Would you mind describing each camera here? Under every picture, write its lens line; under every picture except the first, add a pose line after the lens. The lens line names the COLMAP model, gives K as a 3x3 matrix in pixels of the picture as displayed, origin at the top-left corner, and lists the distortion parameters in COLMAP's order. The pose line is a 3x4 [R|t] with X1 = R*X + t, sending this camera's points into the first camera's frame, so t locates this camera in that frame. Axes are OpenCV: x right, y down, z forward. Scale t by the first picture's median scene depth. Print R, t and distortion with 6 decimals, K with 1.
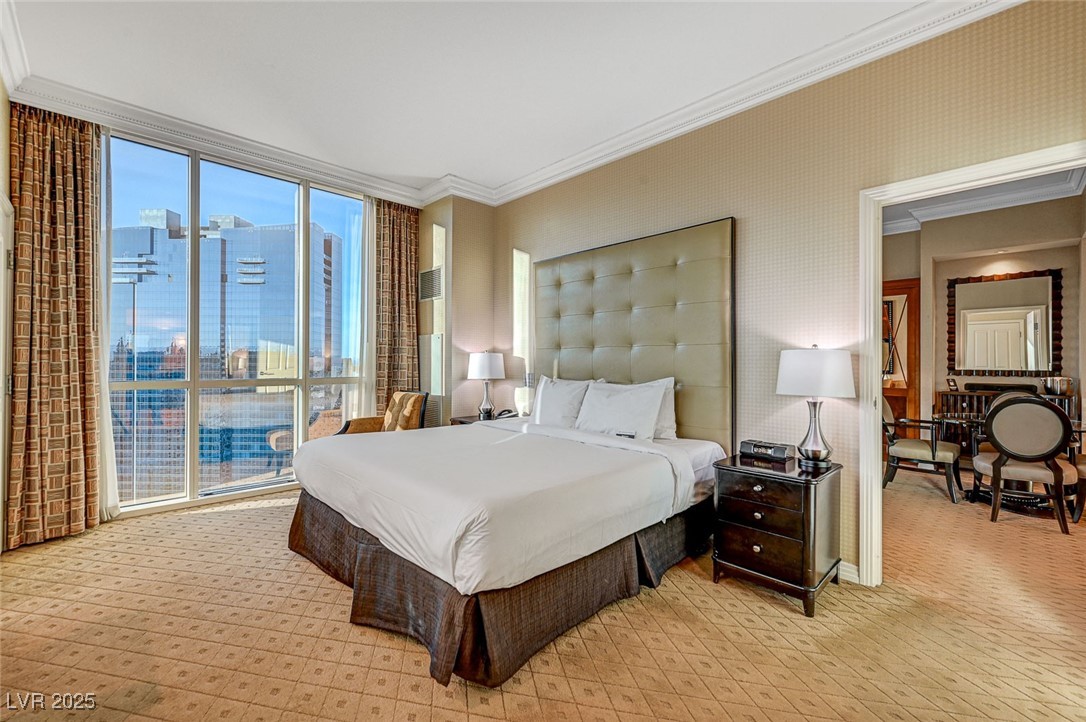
lens RADIAL K [[448.2, 0, 541.3], [0, 448.2, 359.5], [0, 0, 1]] dist [0.000989, -0.000133]
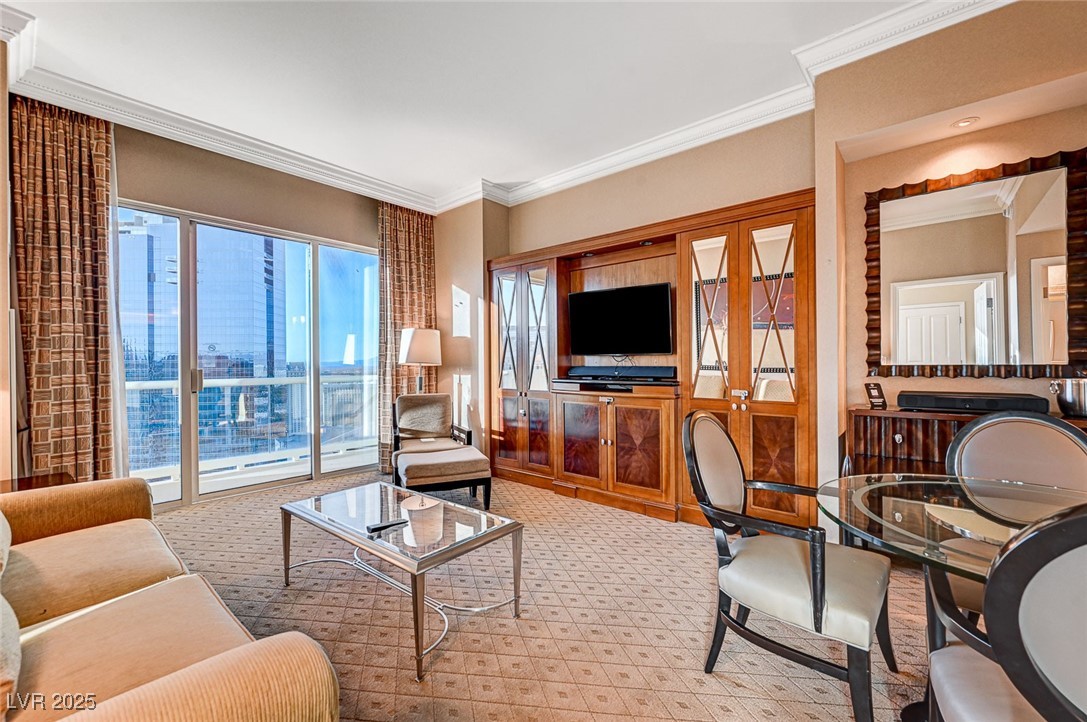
lens RADIAL K [[448.6, 0, 537.4], [0, 448.6, 362.5], [0, 0, 1]] dist [0.000989, -0.000133]
pose [[0.996418, -0.012800, 0.083588, 0.487857], [0.012481, 0.999913, 0.004344, 0.012208], [-0.083636, -0.003286, 0.996491, 0.519967]]
